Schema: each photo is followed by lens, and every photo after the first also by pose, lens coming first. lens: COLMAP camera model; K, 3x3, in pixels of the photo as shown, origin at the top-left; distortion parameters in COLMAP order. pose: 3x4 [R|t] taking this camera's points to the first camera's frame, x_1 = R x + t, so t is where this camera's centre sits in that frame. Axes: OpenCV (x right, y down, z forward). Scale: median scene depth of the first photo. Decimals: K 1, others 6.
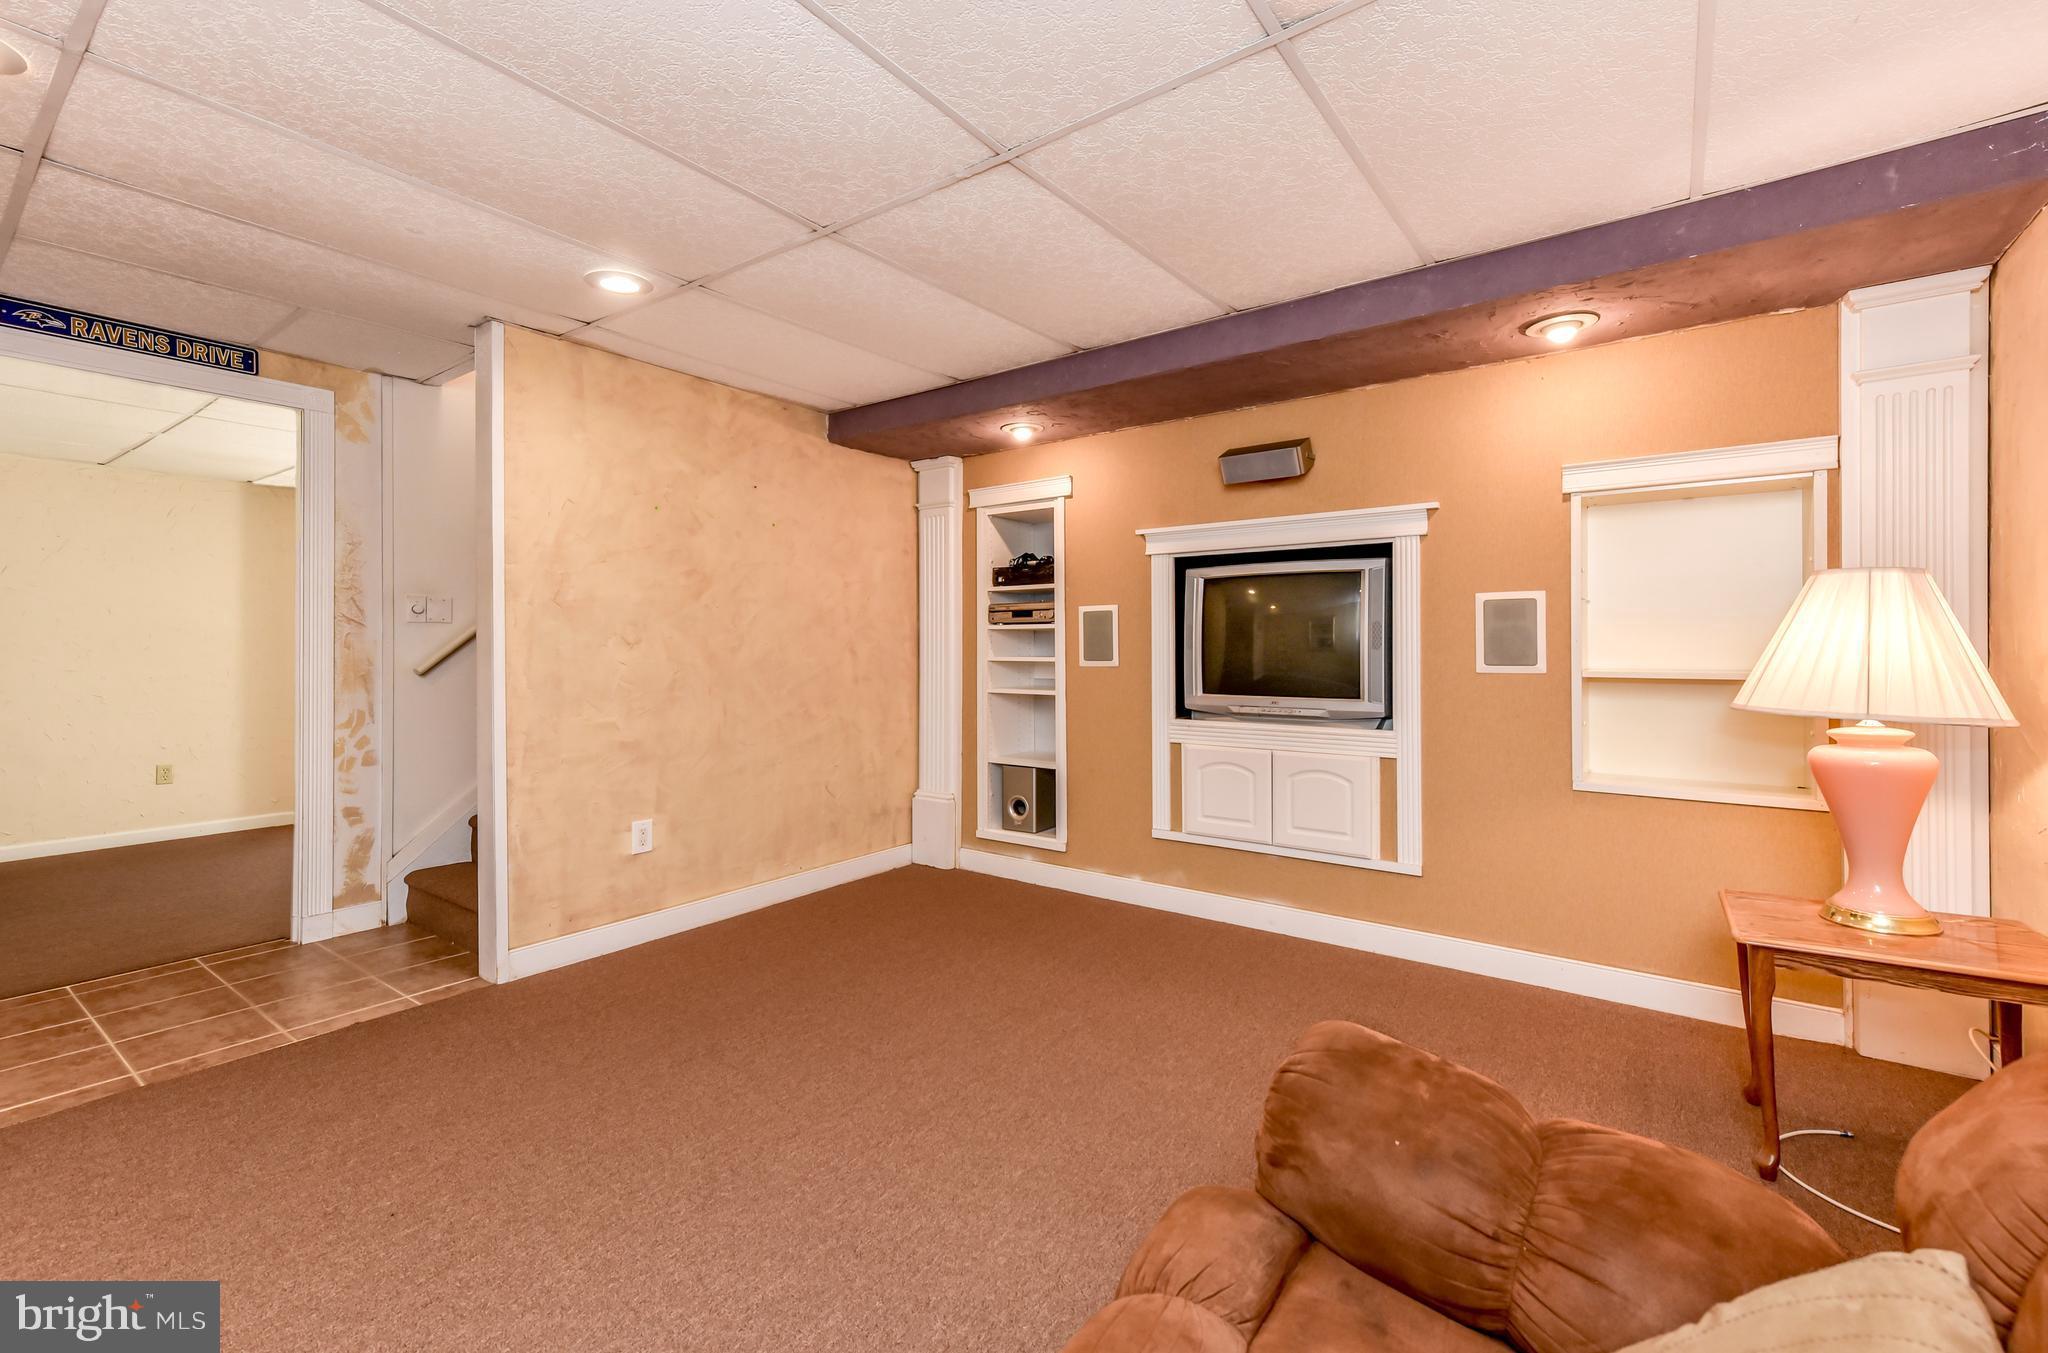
lens RADIAL K [[864.2, 0, 1060.0], [0, 864.2, 632.6], [0, 0, 1]] dist [-0.000125, 0.000001]
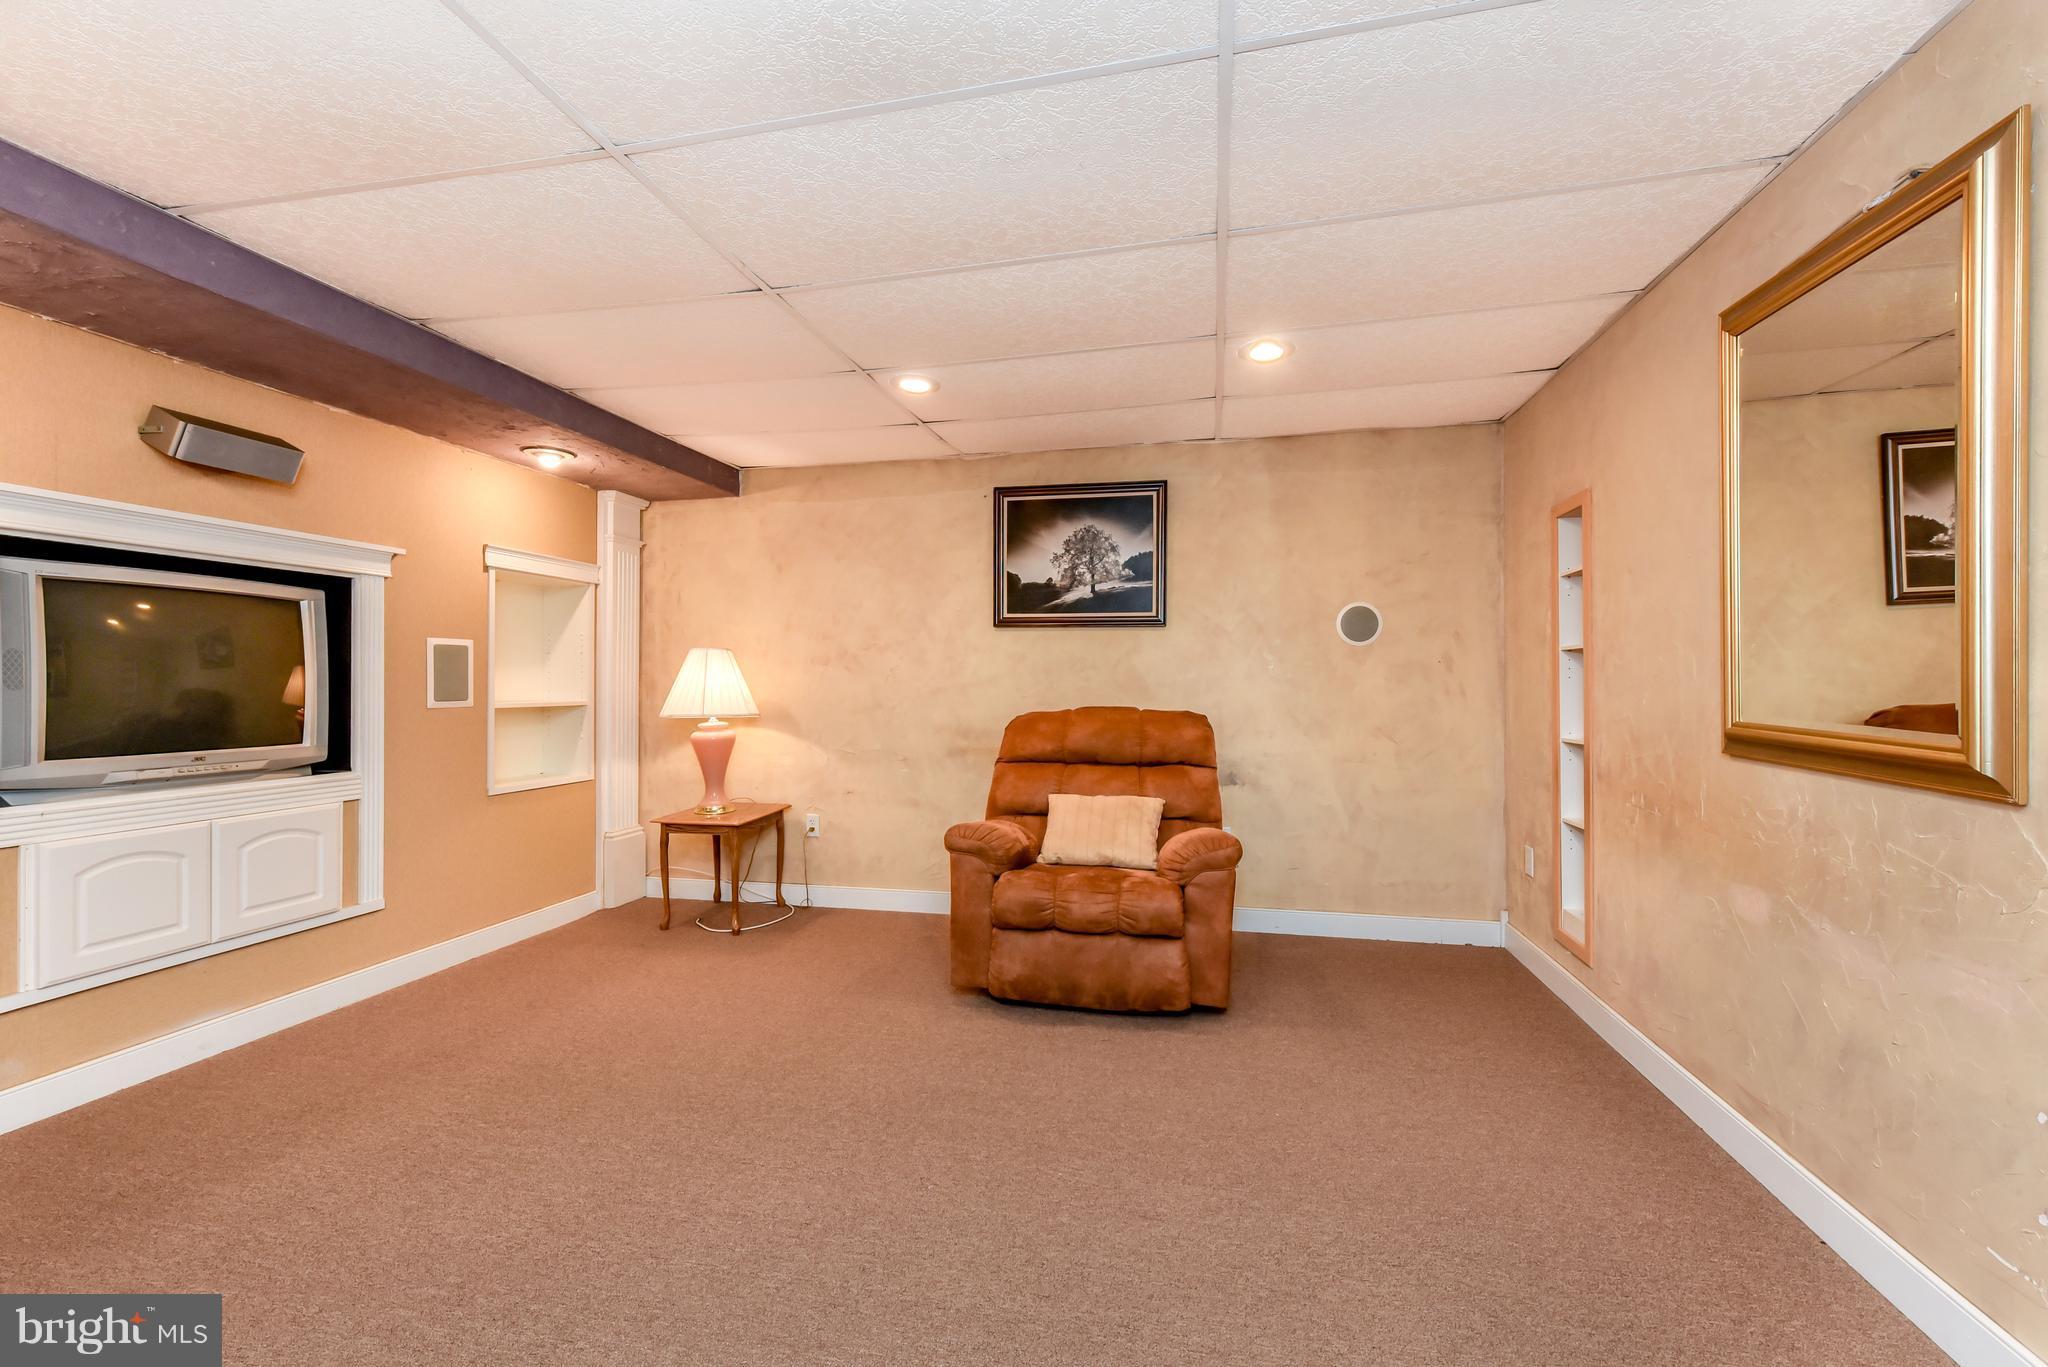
lens RADIAL K [[851.5, 0, 1020.1], [0, 851.5, 684.3], [0, 0, 1]] dist [0.001212, 0.000095]
pose [[-0.399188, 0.000118, 0.916869, -0.861857], [-0.009630, 0.999944, -0.004321, 0.012795], [-0.916819, -0.010555, -0.399164, 0.750412]]
